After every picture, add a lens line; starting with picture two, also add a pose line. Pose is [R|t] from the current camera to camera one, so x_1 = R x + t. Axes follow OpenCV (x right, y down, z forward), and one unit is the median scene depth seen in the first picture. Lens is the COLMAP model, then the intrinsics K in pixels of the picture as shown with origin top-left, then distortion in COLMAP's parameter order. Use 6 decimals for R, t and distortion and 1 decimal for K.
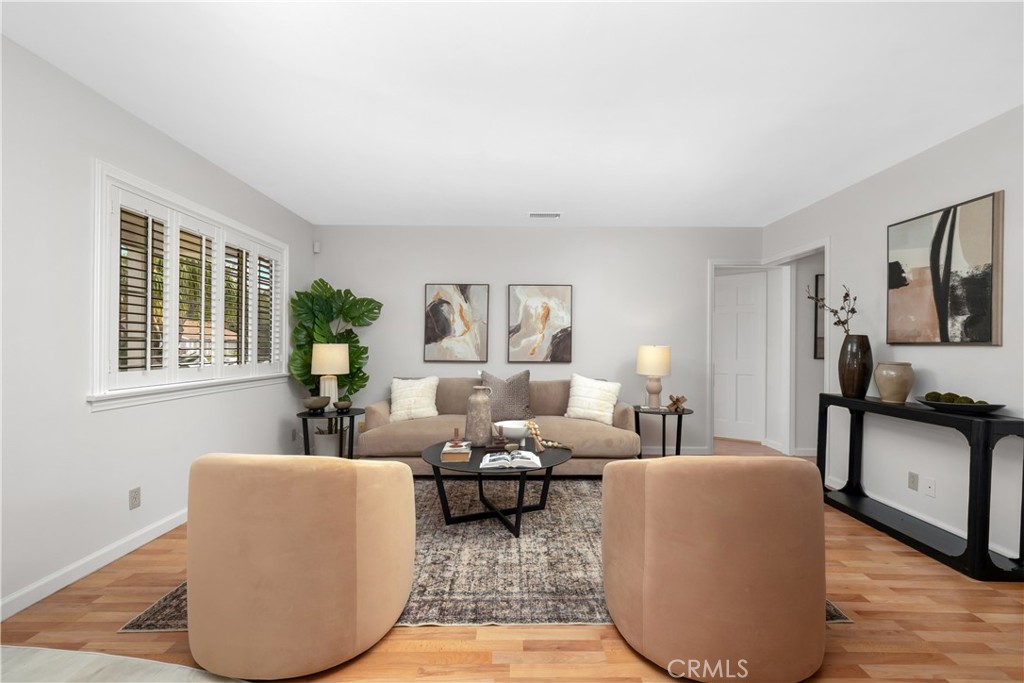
lens RADIAL K [[428.2, 0, 517.5], [0, 428.2, 343.4], [0, 0, 1]] dist [-0.004067, -0.000690]
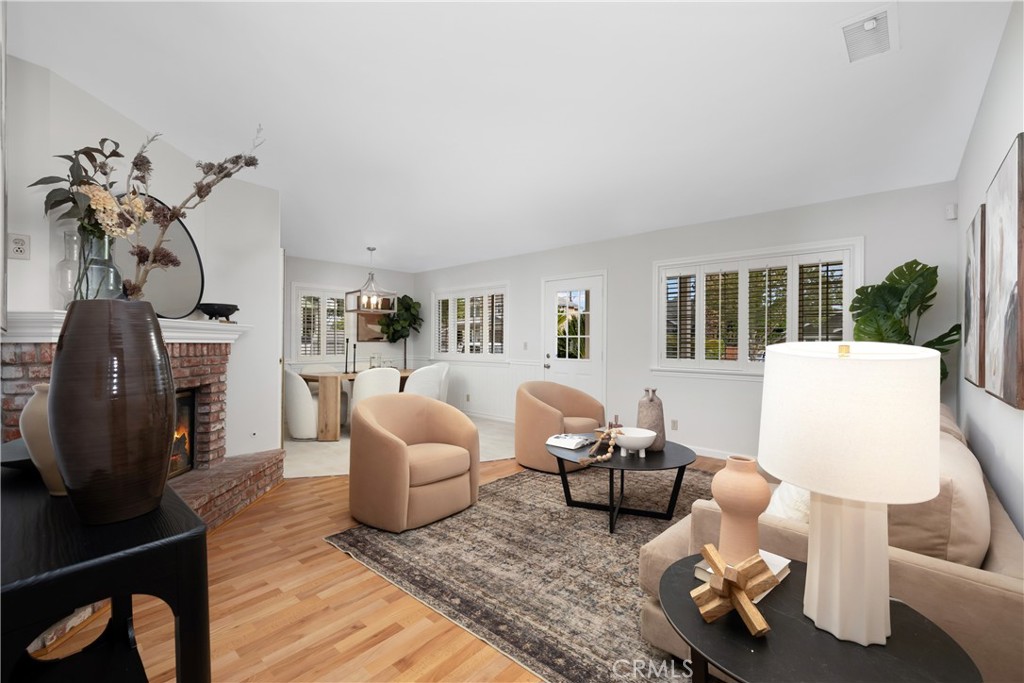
lens RADIAL K [[439.5, 0, 516.9], [0, 439.5, 340.7], [0, 0, 1]] dist [-0.002521, 0.000284]
pose [[-0.667540, -0.012693, -0.744465, 0.805764], [-0.004785, 0.999907, -0.012758, 0.008375], [0.744558, -0.004955, -0.667539, 1.364794]]
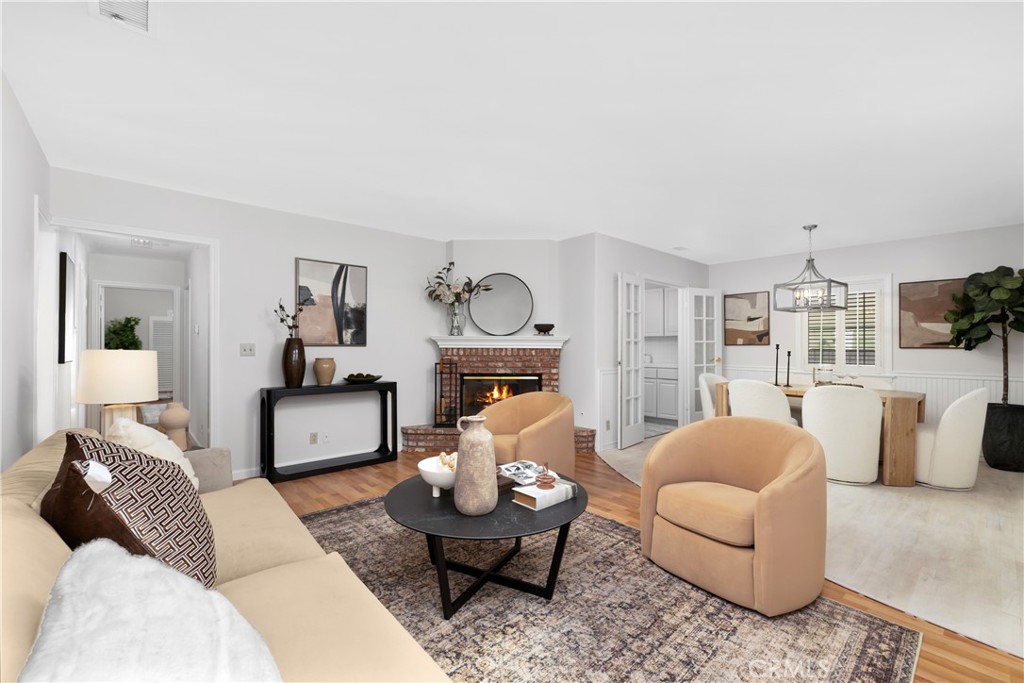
lens RADIAL K [[428.2, 0, 512.8], [0, 428.2, 340.7], [0, 0, 1]] dist [-0.004067, -0.000690]
pose [[-0.659342, 0.000412, 0.751843, -0.568823], [-0.012106, 0.999864, -0.011165, -0.005264], [-0.751746, -0.016463, -0.659248, 1.309489]]
